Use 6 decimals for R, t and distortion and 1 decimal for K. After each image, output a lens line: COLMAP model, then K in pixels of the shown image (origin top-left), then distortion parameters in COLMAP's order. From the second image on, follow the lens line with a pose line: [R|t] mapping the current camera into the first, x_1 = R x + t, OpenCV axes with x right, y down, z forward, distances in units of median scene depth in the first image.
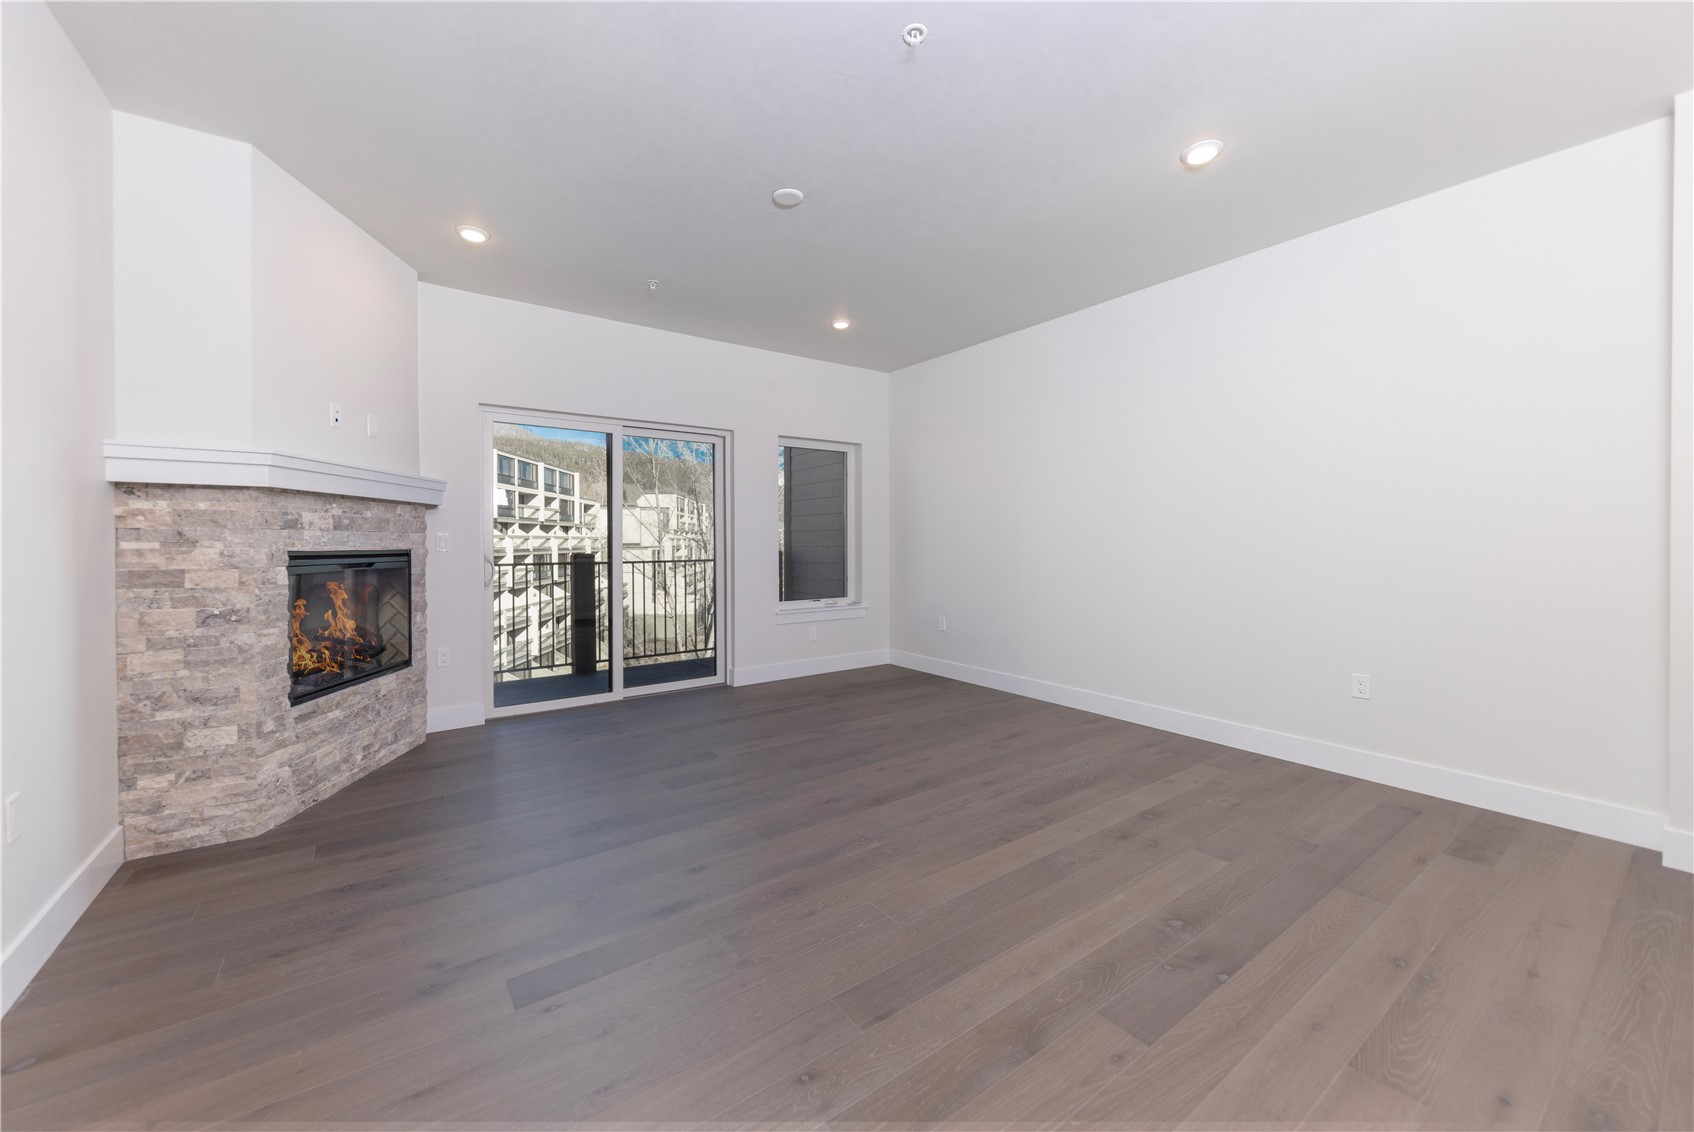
lens RADIAL K [[620.3, 0, 824.2], [0, 620.3, 534.3], [0, 0, 1]] dist [0.024611, -0.007771]
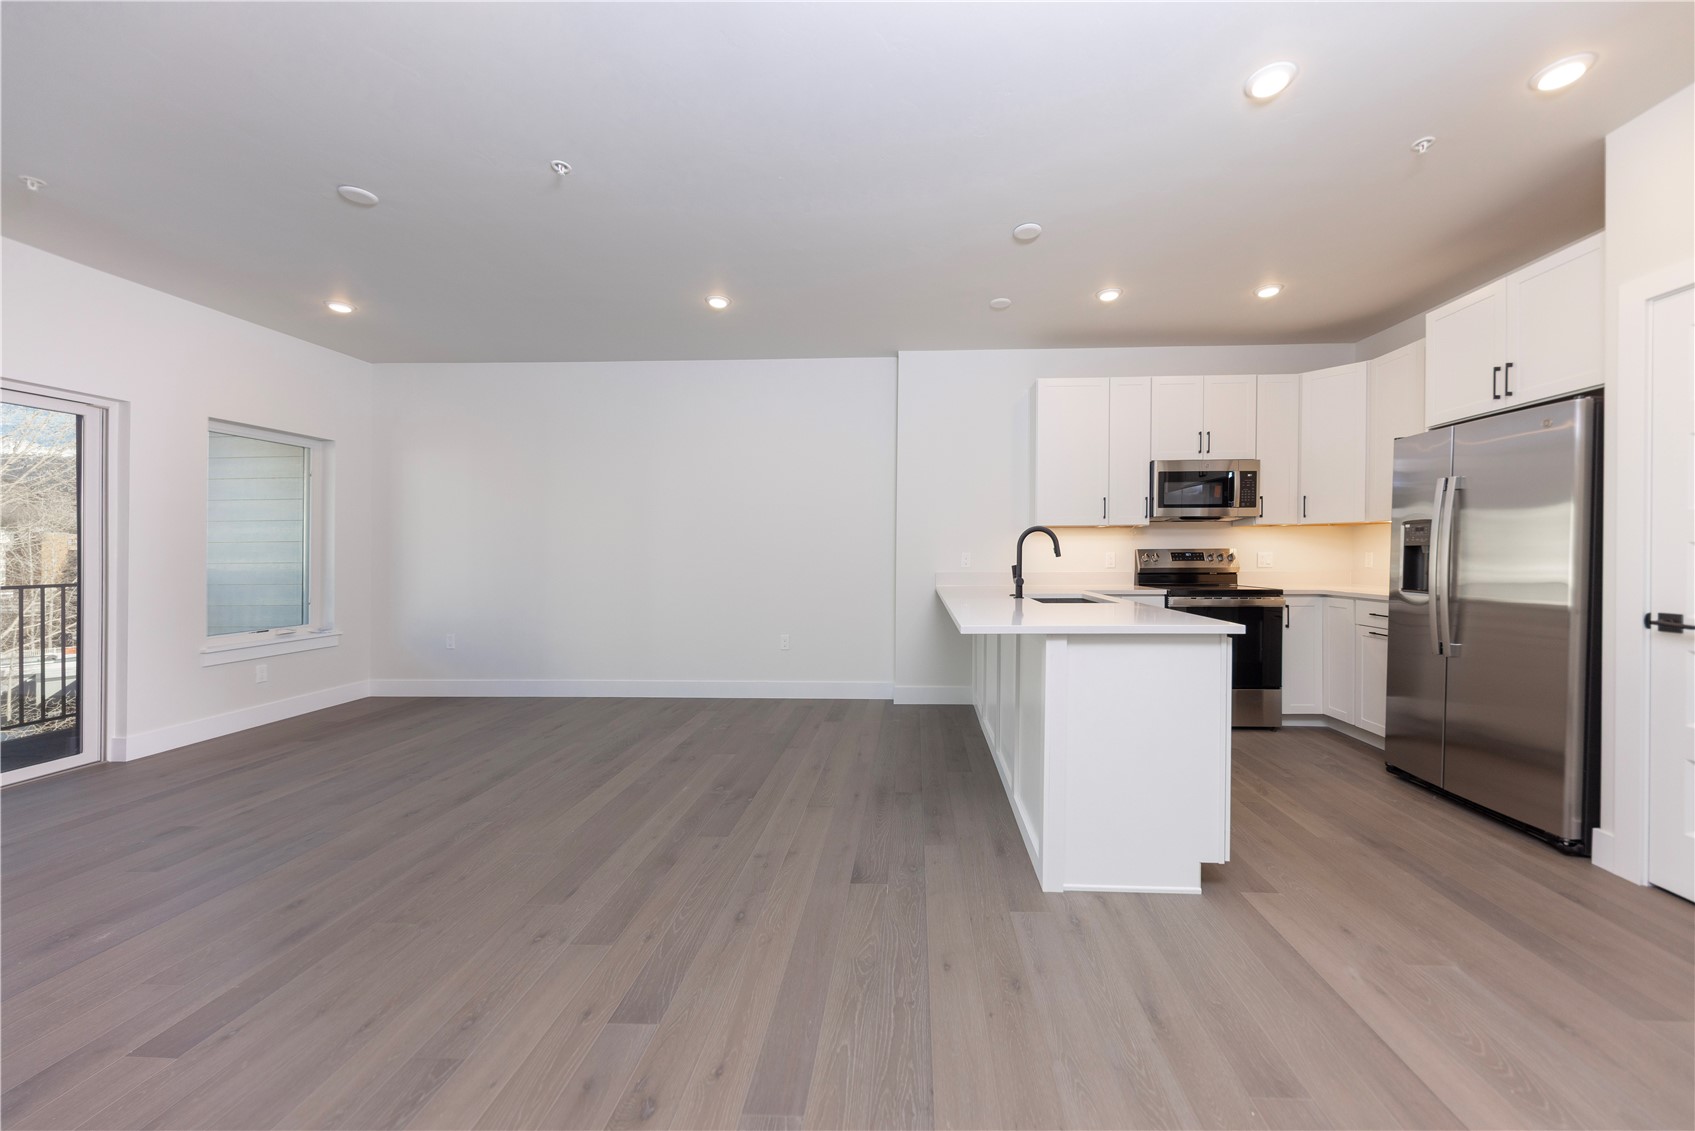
lens RADIAL K [[615.3, 0, 896.7], [0, 615.3, 550.6], [0, 0, 1]] dist [0.000542, -0.000101]
pose [[0.592103, 0.001404, 0.805861, -0.327112], [-0.004656, 0.999988, 0.001679, -0.003019], [-0.805849, -0.004746, 0.592102, -0.224345]]
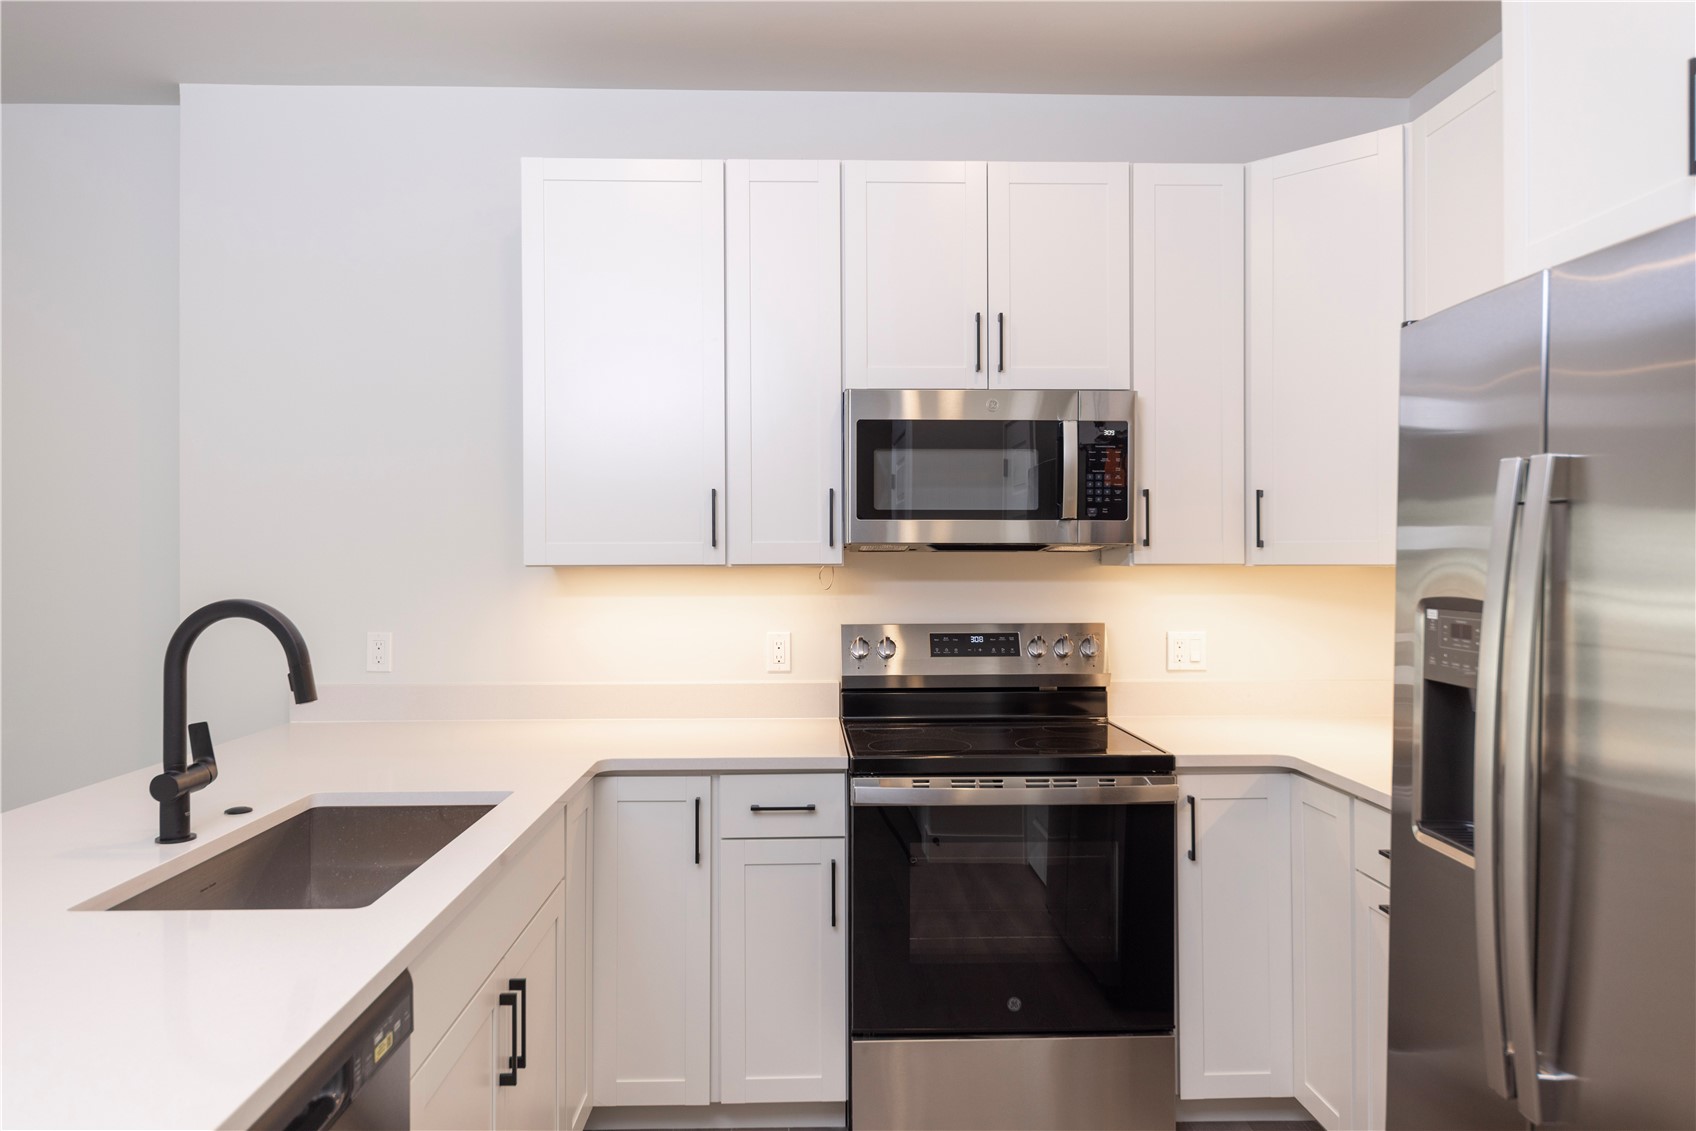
lens RADIAL K [[1118.2, 0, 776.4], [0, 1118.2, 567.8], [0, 0, 1]] dist [0.001320, -0.000750]
pose [[0.560045, -0.000162, 0.828462, 0.489560], [-0.013041, 0.999874, 0.009012, -0.082581], [-0.828360, -0.015851, 0.559972, -0.366149]]
